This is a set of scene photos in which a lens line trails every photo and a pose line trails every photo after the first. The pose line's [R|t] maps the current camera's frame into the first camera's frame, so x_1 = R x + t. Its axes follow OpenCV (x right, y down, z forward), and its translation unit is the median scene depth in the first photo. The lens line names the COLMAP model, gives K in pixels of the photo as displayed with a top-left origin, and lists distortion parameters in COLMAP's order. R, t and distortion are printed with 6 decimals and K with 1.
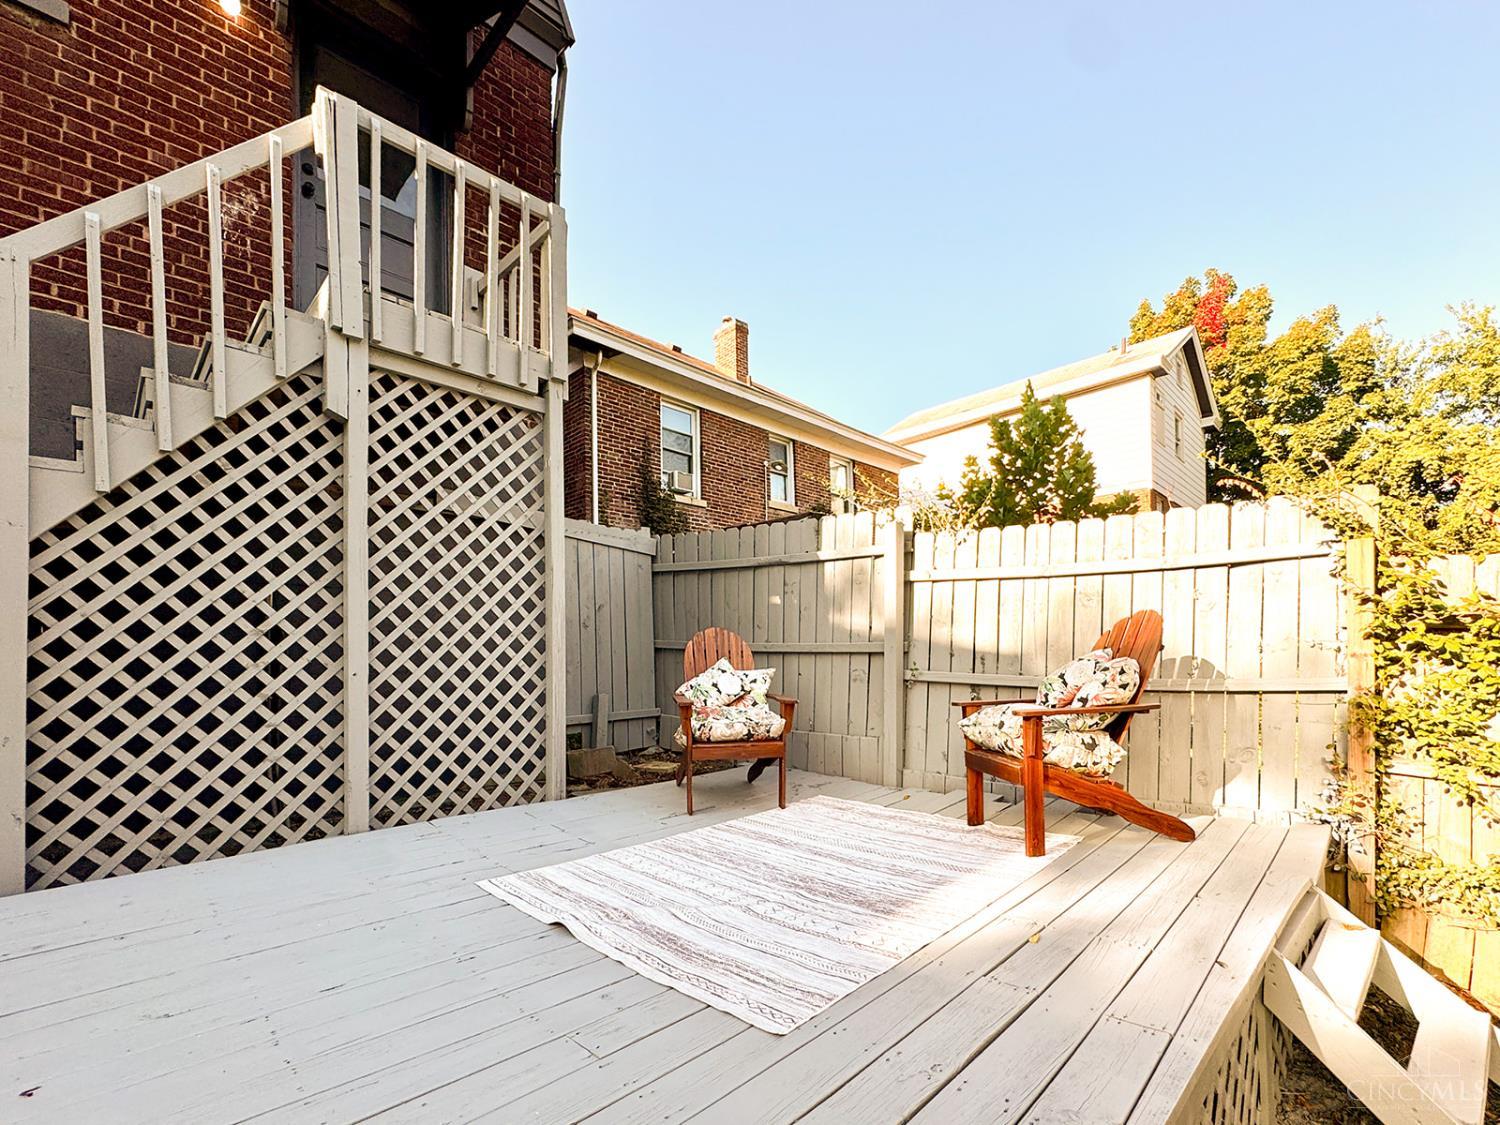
lens RADIAL K [[655.9, 0, 813.1], [0, 655.9, 656.2], [0, 0, 1]] dist [-0.000060, -0.000402]
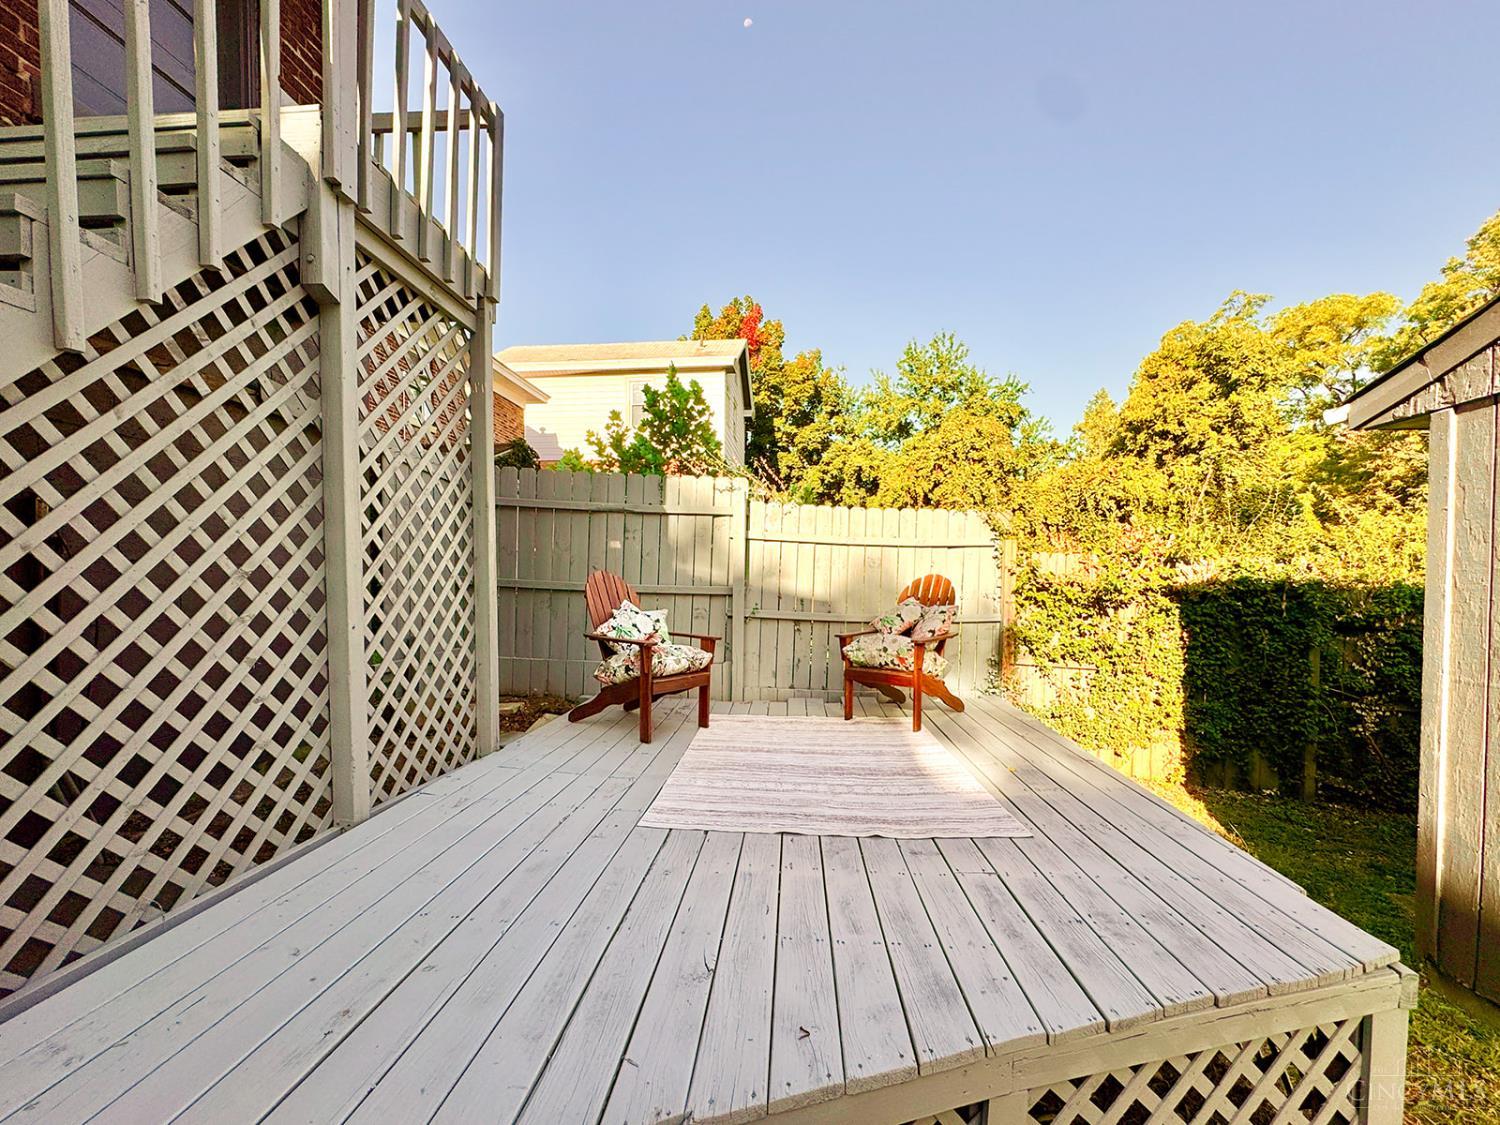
lens RADIAL K [[608.3, 0, 741.3], [0, 608.3, 602.3], [0, 0, 1]] dist [-0.001739, 0.000339]
pose [[0.781752, -0.002711, 0.623584, -0.690215], [-0.019248, 0.999409, 0.028475, -0.029538], [-0.623293, -0.034263, 0.781238, 0.104939]]
